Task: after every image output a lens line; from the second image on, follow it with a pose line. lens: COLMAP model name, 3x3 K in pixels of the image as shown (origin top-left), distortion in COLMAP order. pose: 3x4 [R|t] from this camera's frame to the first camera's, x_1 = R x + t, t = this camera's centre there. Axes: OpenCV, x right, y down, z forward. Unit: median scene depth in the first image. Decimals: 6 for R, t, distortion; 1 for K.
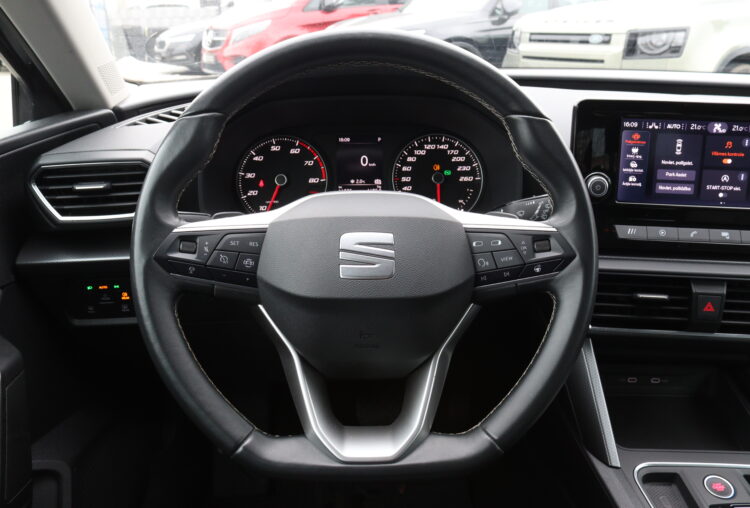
lens RADIAL K [[626.8, 0, 375.6], [0, 626.8, 240.3], [0, 0, 1]] dist [-0.154032, 0.105392]
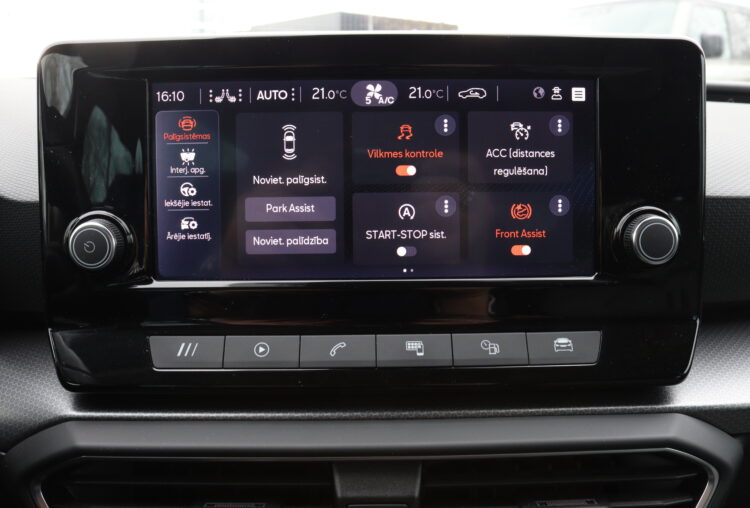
lens RADIAL K [[720.9, 0, 369.6], [0, 720.9, 253.7], [0, 0, 1]] dist [-0.121414, 0.000000]
pose [[0.988686, -0.030090, 0.146948, 0.474452], [0.053055, 0.986495, -0.154961, 0.002442], [-0.140301, 0.161004, 0.976931, 0.509627]]
